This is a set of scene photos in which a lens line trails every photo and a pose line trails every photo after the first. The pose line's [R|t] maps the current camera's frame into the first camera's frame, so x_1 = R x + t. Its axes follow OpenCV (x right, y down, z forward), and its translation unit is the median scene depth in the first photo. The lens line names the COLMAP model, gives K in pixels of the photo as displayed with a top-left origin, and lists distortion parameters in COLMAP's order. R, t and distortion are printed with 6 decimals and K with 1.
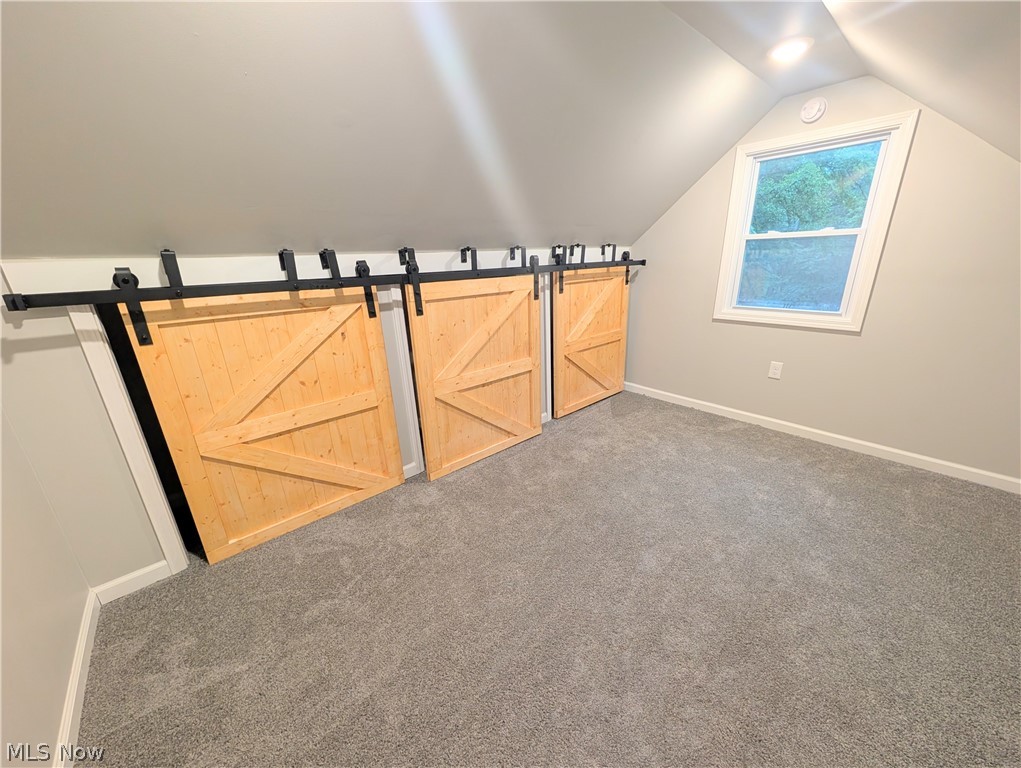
lens RADIAL K [[387.6, 0, 513.5], [0, 387.6, 388.7], [0, 0, 1]] dist [-0.000024, 0.000138]
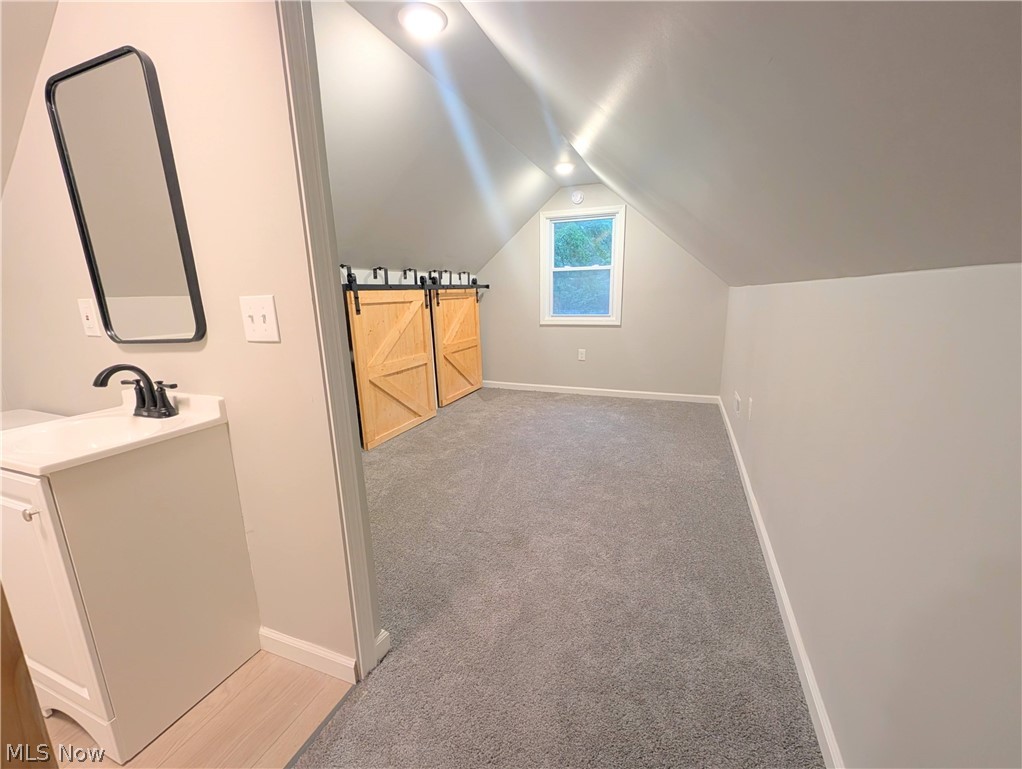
lens RADIAL K [[417.1, 0, 517.8], [0, 417.1, 388.9], [0, 0, 1]] dist [0.000135, 0.000016]
pose [[0.887700, -0.093297, 0.450870, -0.320743], [0.142492, 0.986848, -0.076341, 0.186341], [-0.437818, 0.132013, 0.889319, -0.353087]]
